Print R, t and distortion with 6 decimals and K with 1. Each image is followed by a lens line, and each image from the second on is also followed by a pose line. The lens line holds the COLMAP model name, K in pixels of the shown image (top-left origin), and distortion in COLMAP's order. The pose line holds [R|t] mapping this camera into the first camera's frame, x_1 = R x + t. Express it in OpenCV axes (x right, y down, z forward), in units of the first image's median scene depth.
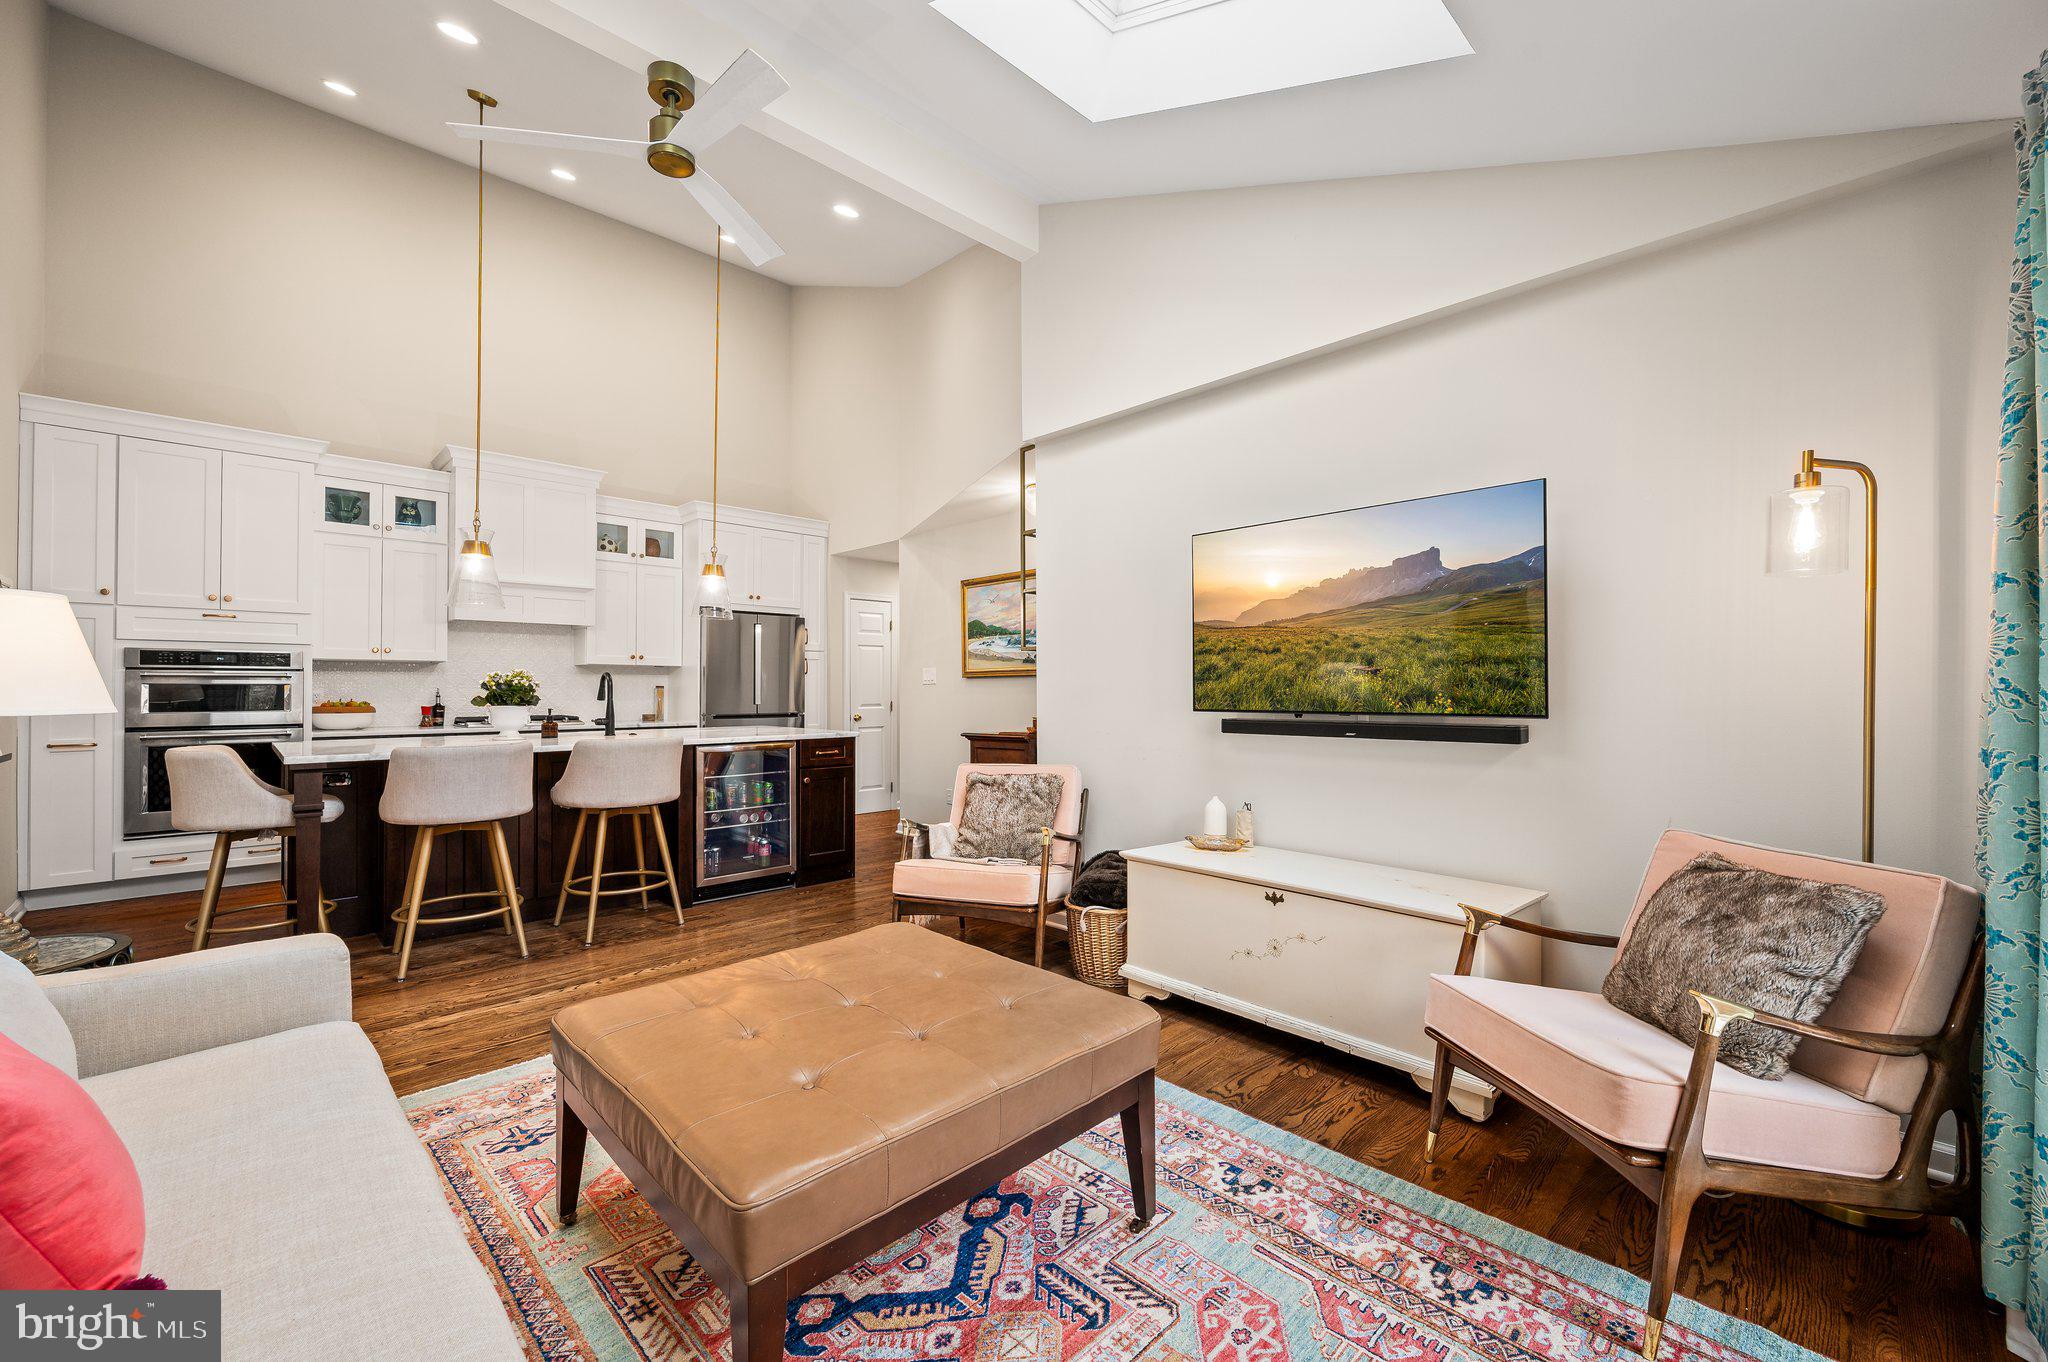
lens RADIAL K [[804.4, 0, 1002.8], [0, 804.4, 680.7], [0, 0, 1]] dist [-0.002114, 0.000011]
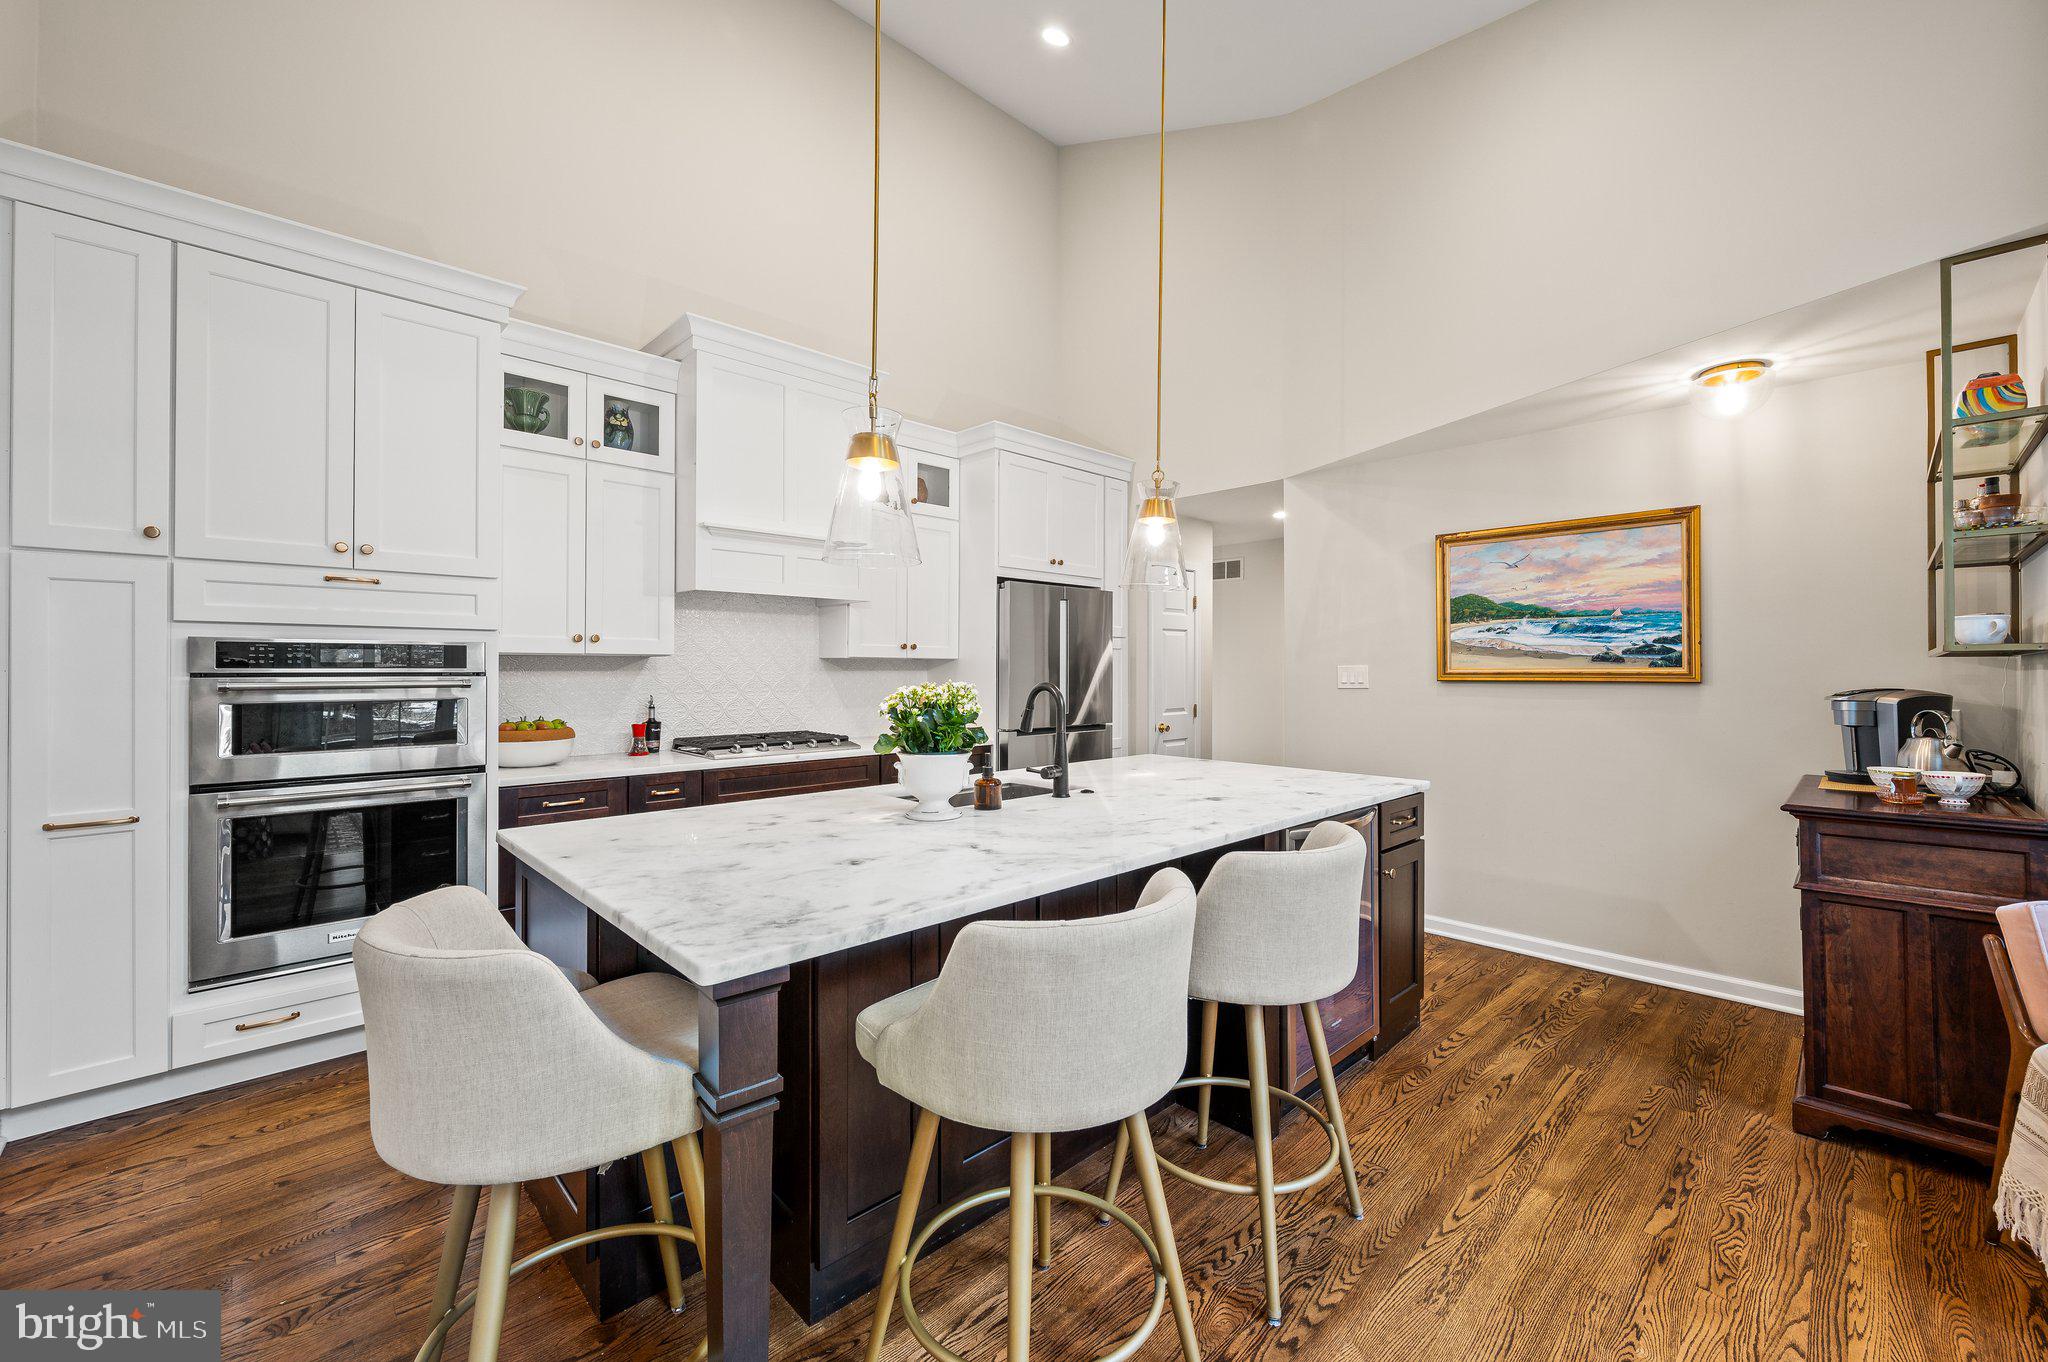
lens RADIAL K [[804.4, 0, 1027.8], [0, 804.4, 663.8], [0, 0, 1]] dist [-0.002114, 0.000011]
pose [[0.999984, 0.003946, 0.003928, -0.495356], [-0.003971, 0.999971, 0.006470, -0.026980], [-0.003902, -0.006485, 0.999971, 0.426610]]
